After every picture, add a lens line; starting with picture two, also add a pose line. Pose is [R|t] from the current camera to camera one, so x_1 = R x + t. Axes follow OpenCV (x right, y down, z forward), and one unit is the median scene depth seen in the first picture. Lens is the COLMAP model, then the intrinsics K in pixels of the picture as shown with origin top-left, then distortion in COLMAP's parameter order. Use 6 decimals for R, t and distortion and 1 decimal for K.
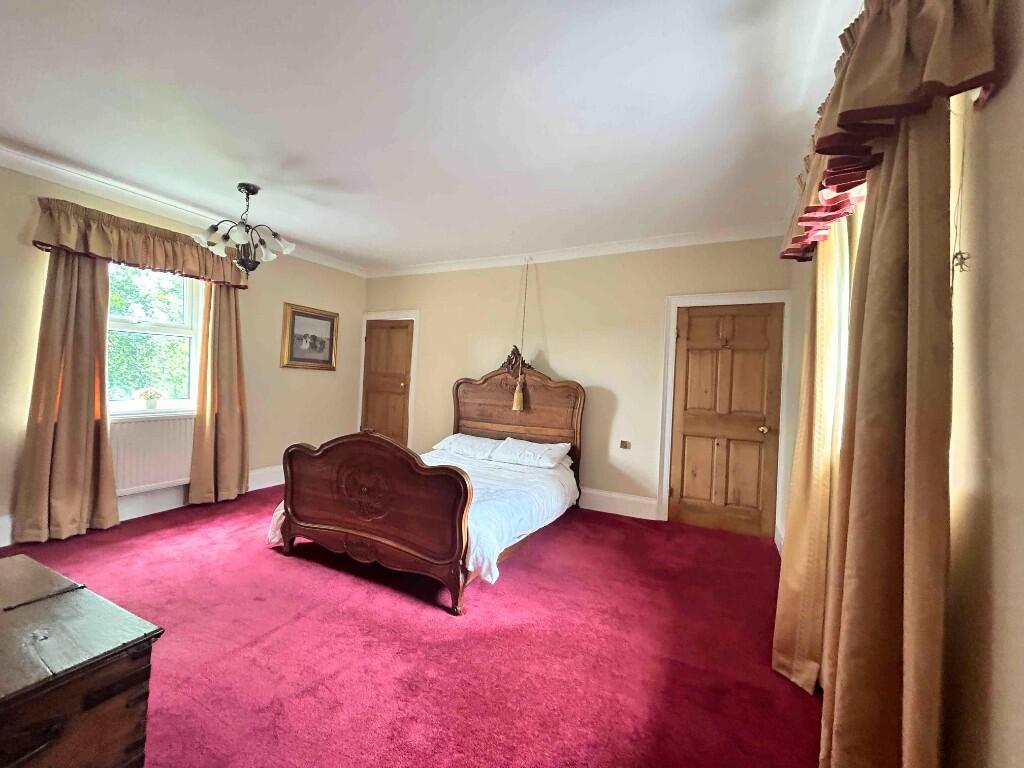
lens RADIAL K [[409.1, 0, 512.0], [0, 409.1, 384.0], [0, 0, 1]] dist [0.000921, 0.000184]
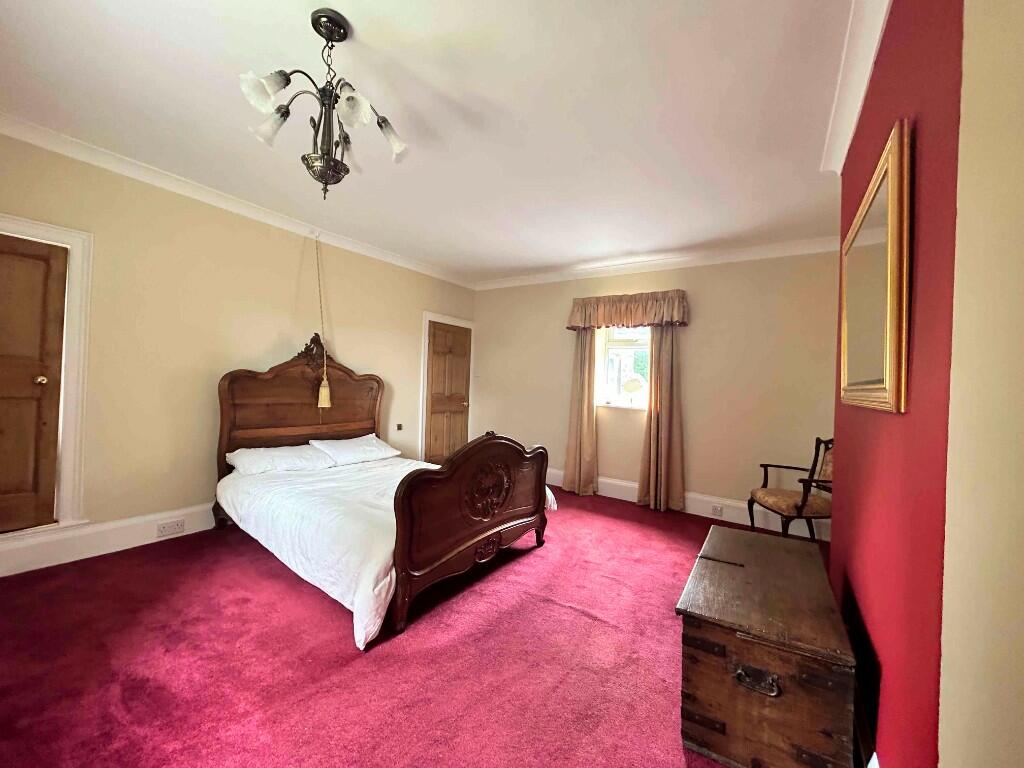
lens RADIAL K [[409.1, 0, 512.0], [0, 409.1, 384.0], [0, 0, 1]] dist [0.000921, 0.000184]
pose [[0.125019, -0.036880, 0.991469, -0.864536], [-0.024604, 0.998886, 0.040258, -0.034377], [-0.991849, -0.029428, 0.123972, 0.518473]]
